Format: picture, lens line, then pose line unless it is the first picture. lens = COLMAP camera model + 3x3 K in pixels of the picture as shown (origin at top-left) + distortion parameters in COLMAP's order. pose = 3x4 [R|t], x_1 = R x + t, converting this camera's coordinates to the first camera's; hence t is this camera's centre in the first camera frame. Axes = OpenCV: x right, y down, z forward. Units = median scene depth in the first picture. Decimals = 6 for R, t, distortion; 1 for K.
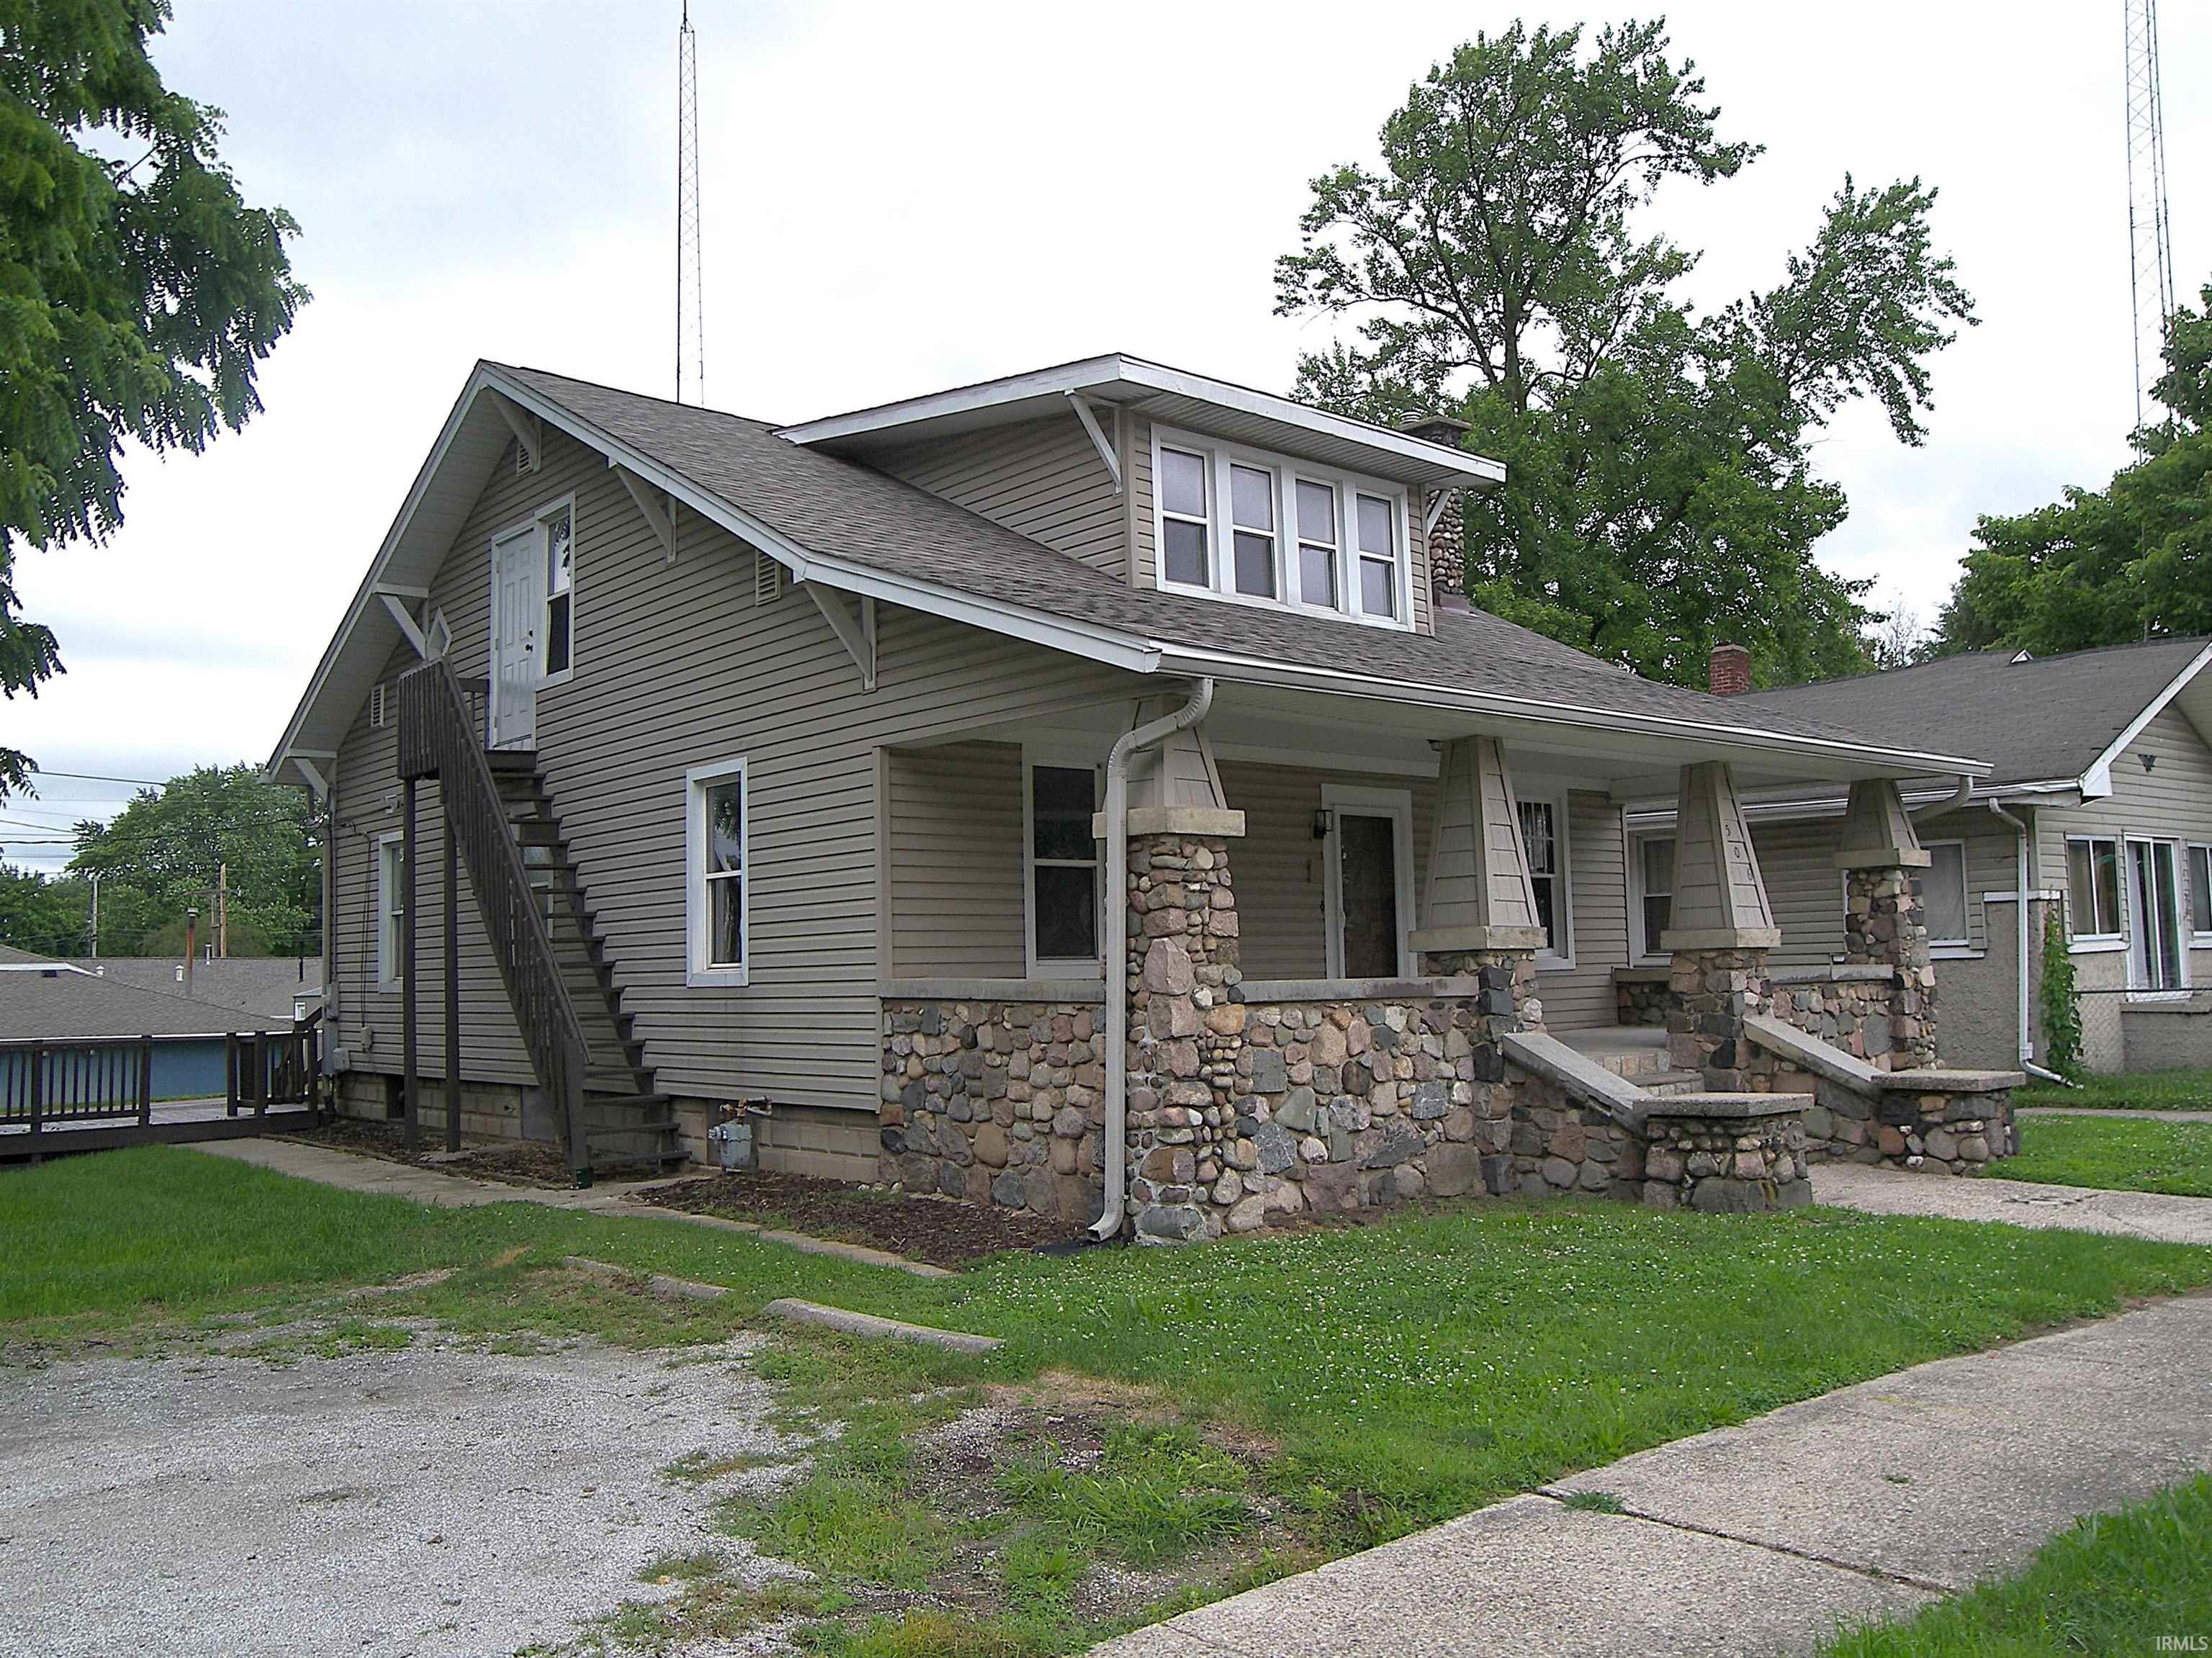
lens RADIAL K [[1848.3, 0, 1105.8], [0, 1848.3, 832.1], [0, 0, 1]] dist [-0.085008, 0.010501]
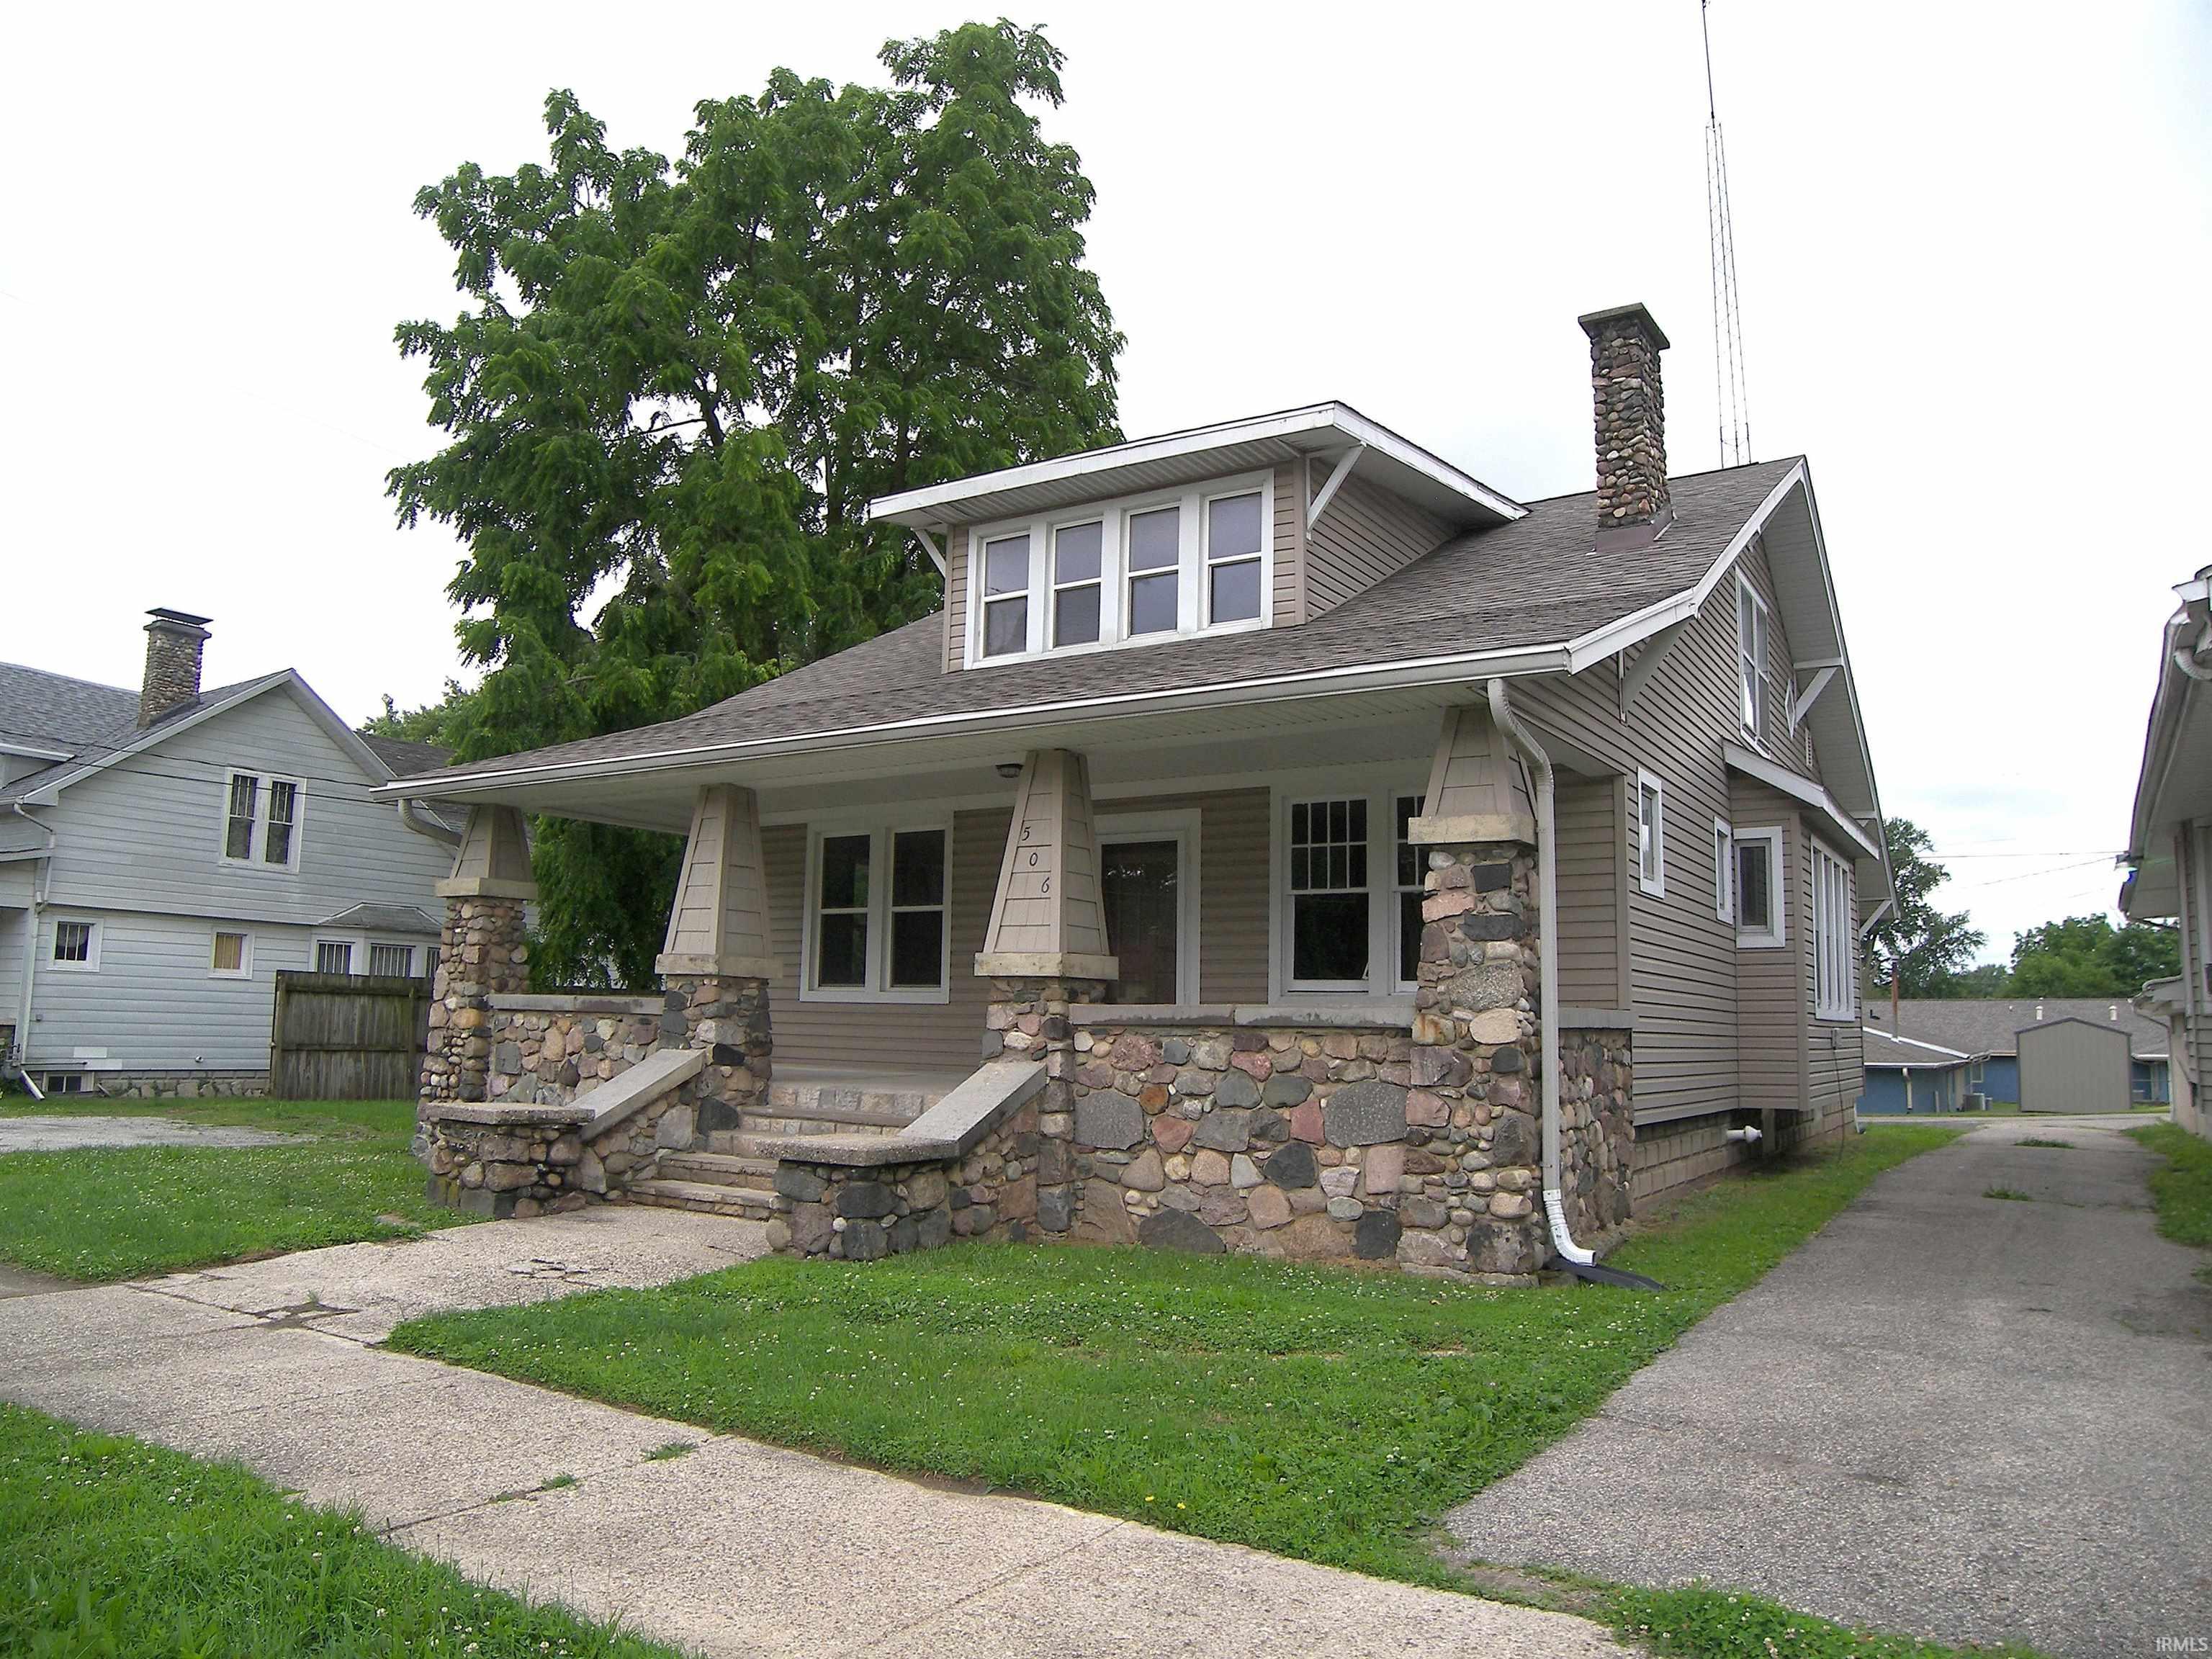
lens RADIAL K [[1574.7, 0, 1087.8], [0, 1574.7, 825.7], [0, 0, 1]] dist [-0.144172, 0.096697]
pose [[0.275301, -0.097591, -0.956392, 1.267467], [0.051331, 0.994907, -0.086745, 0.072222], [0.959987, -0.025211, 0.278908, 1.026269]]
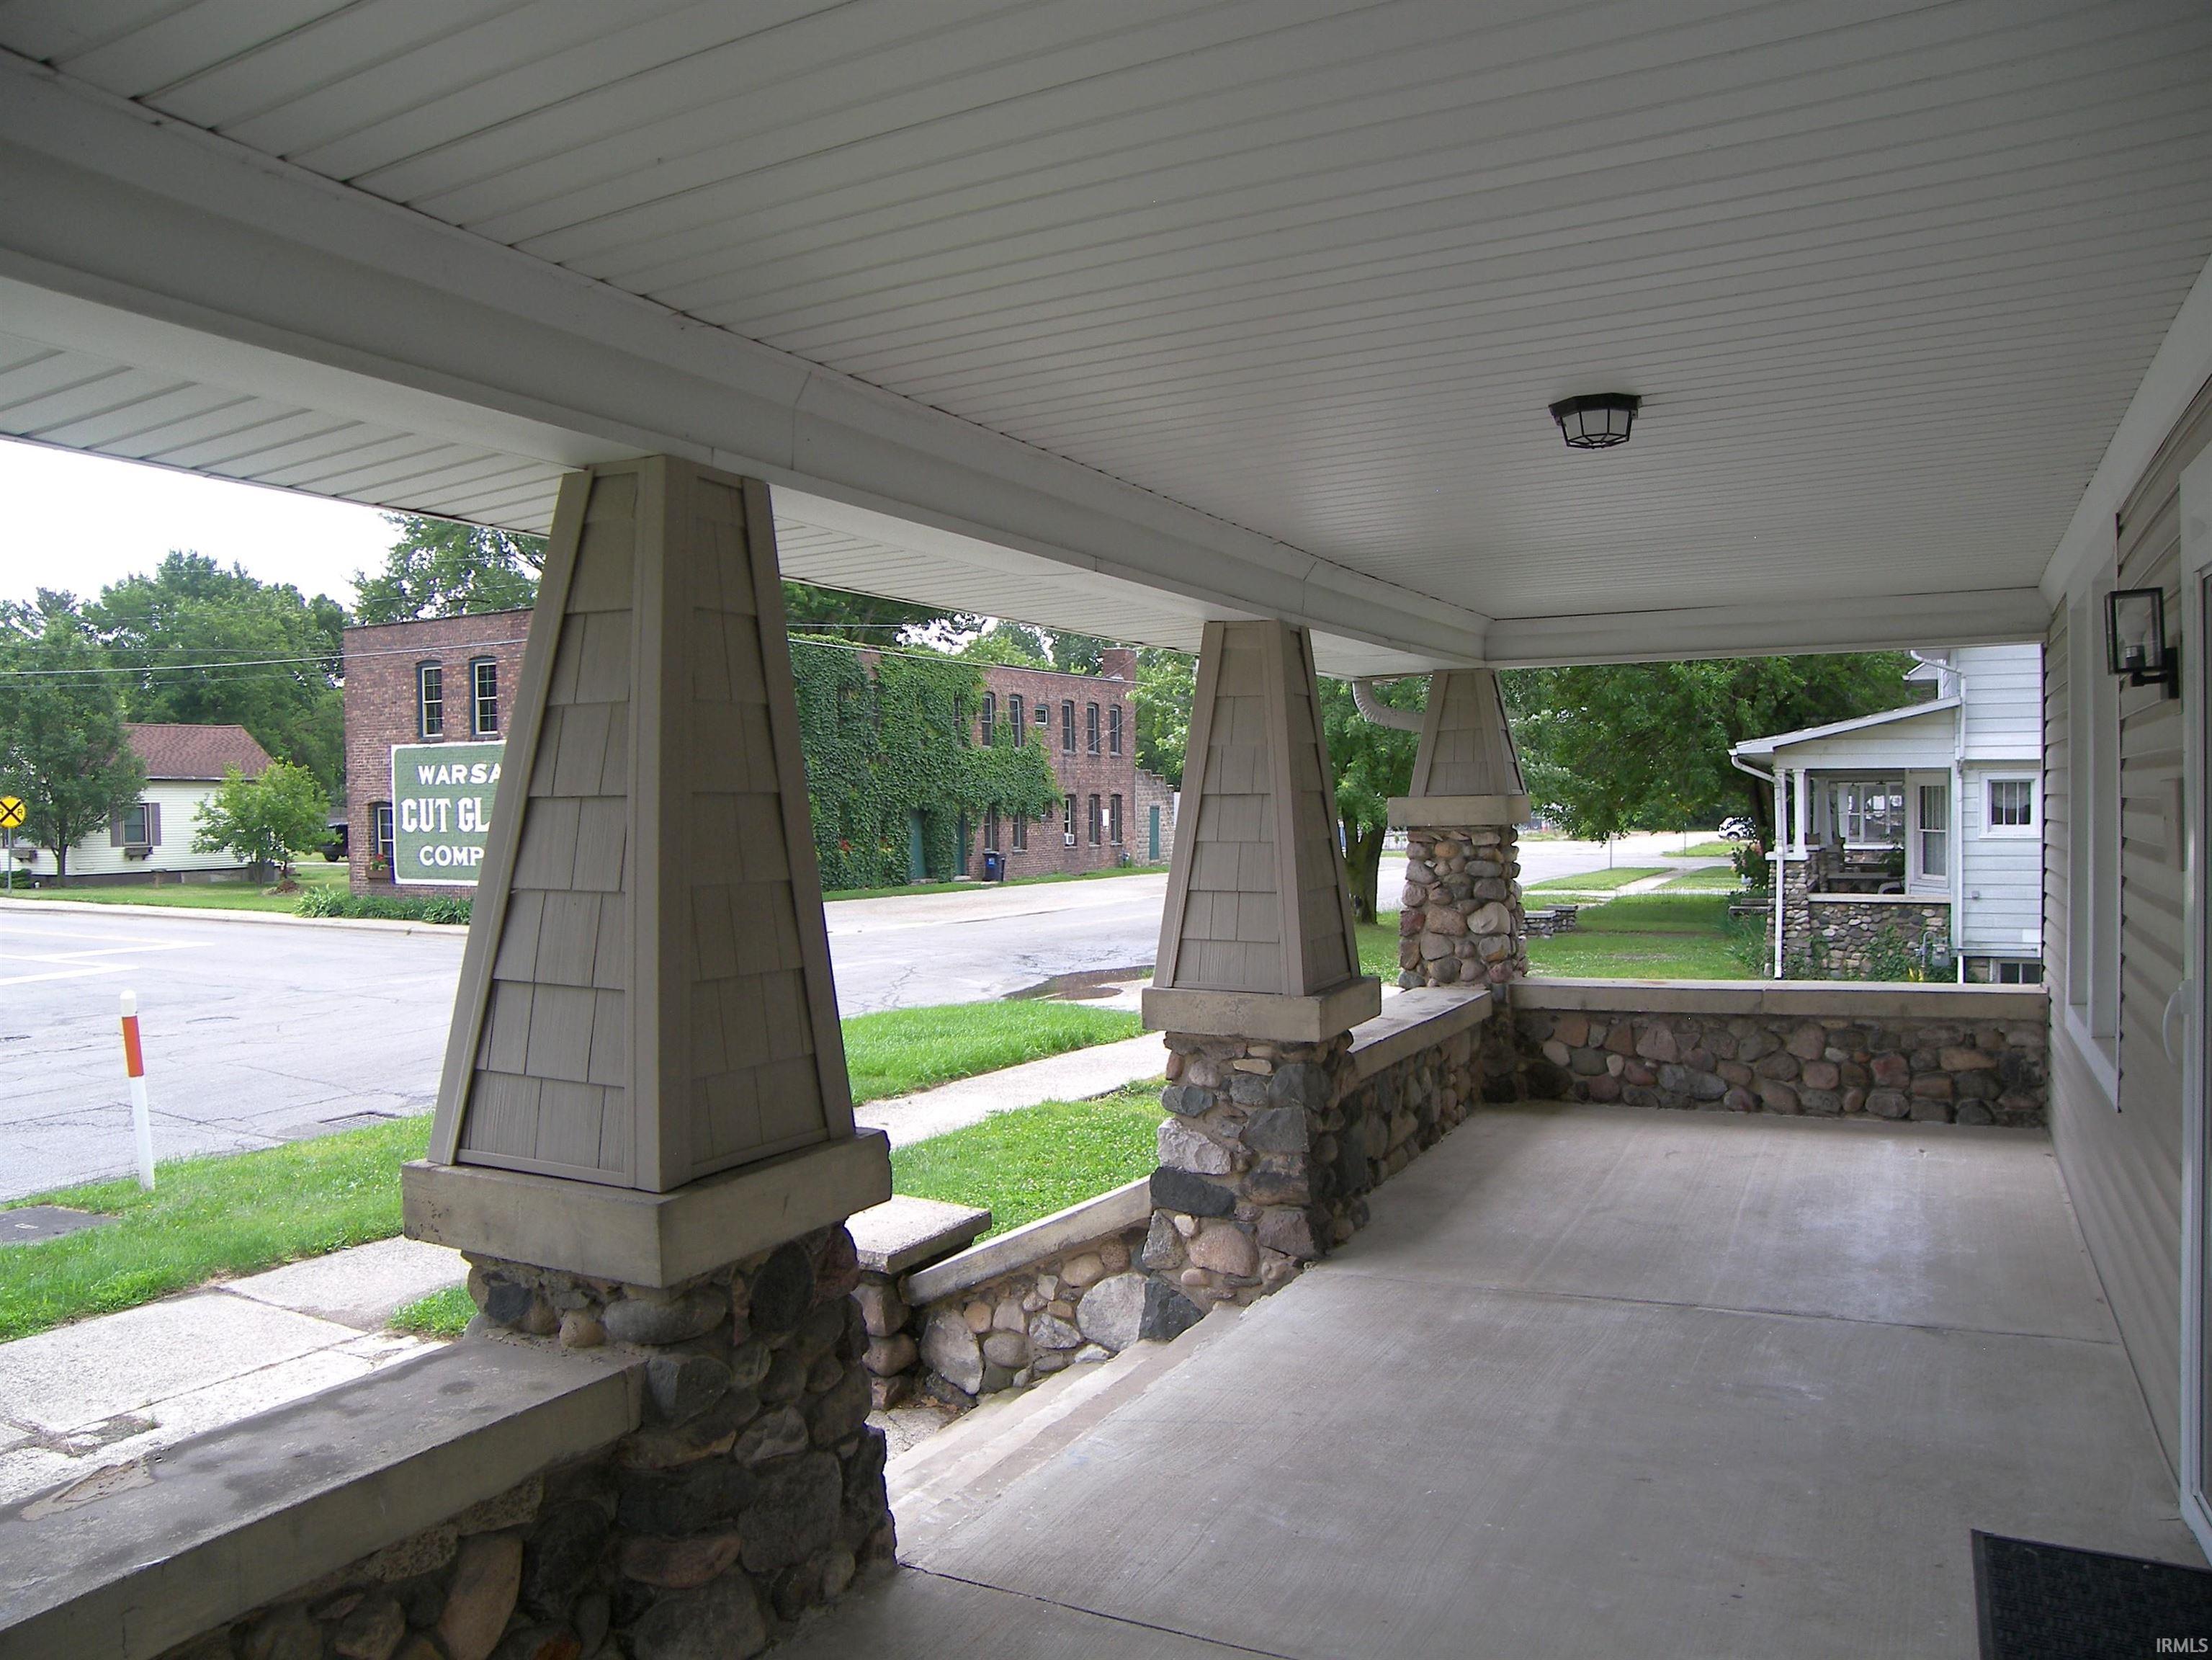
lens RADIAL K [[1575.0, 0, 1103.0], [0, 1575.0, 827.1], [0, 0, 1]] dist [-0.144172, 0.096697]
pose [[-0.934914, 0.039997, -0.352613, 0.434812], [0.062037, 0.996748, -0.051423, 0.030345], [0.349409, -0.069951, -0.934355, 1.525149]]
